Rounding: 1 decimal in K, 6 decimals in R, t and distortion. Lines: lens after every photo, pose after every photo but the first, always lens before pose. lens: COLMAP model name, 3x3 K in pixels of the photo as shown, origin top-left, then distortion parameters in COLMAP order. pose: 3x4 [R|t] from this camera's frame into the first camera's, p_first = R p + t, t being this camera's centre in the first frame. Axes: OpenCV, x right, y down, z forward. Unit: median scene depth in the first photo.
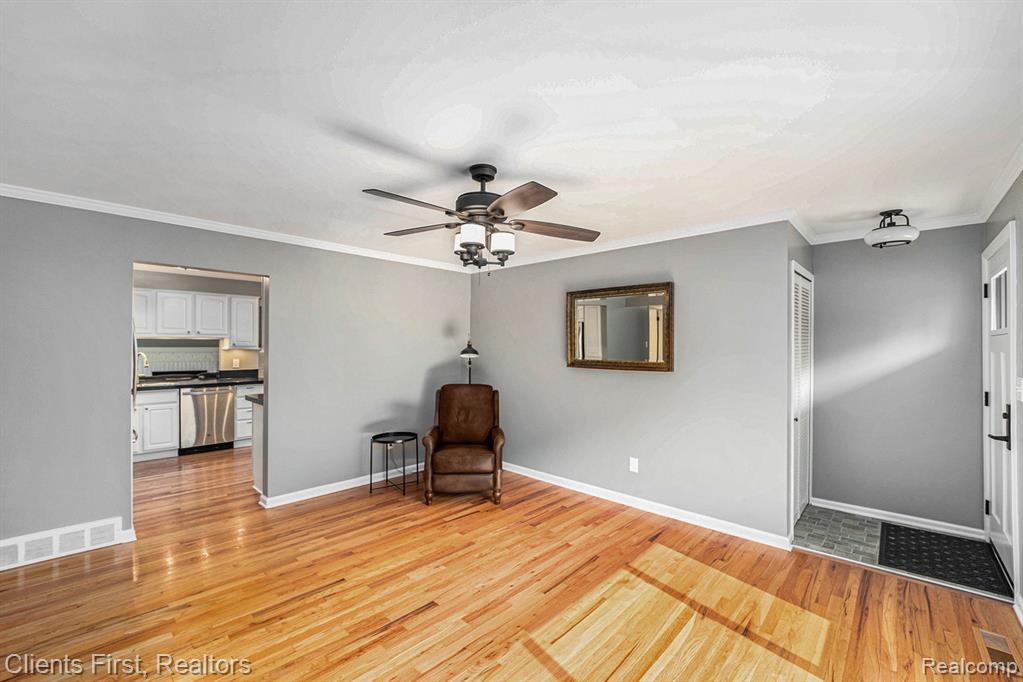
lens RADIAL K [[418.4, 0, 508.1], [0, 418.4, 342.6], [0, 0, 1]] dist [-0.026748, 0.000042]
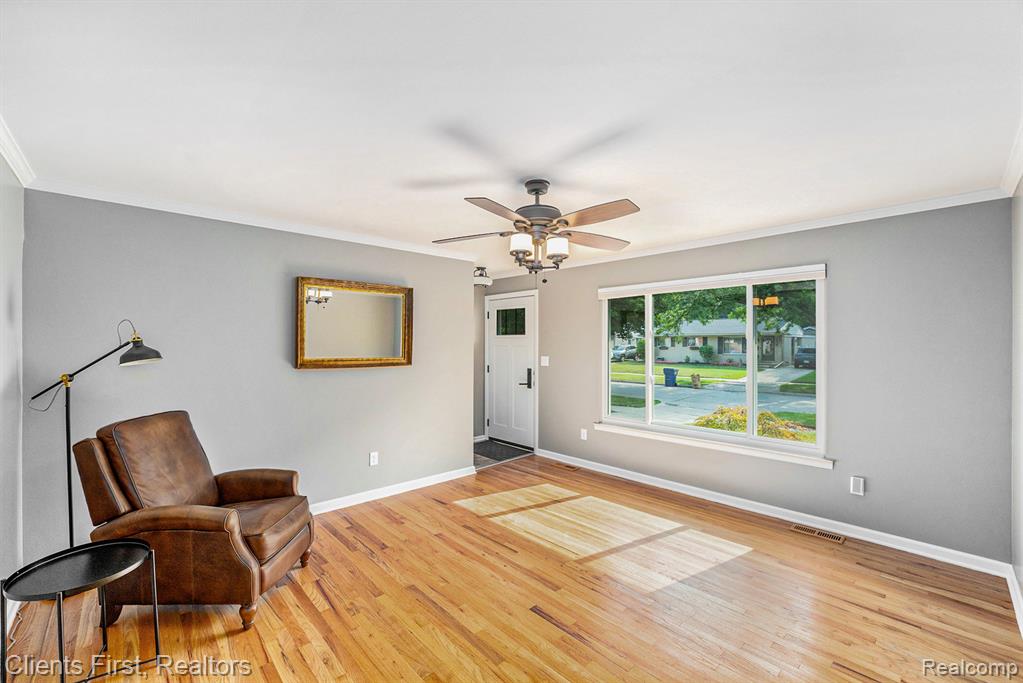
lens RADIAL K [[418.4, 0, 508.1], [0, 418.4, 343.1], [0, 0, 1]] dist [-0.026748, 0.000042]
pose [[0.061326, -0.005352, 0.998103, -0.975611], [-0.014440, 0.999876, 0.006249, -0.004416], [-0.998013, -0.014796, 0.061241, 0.846877]]
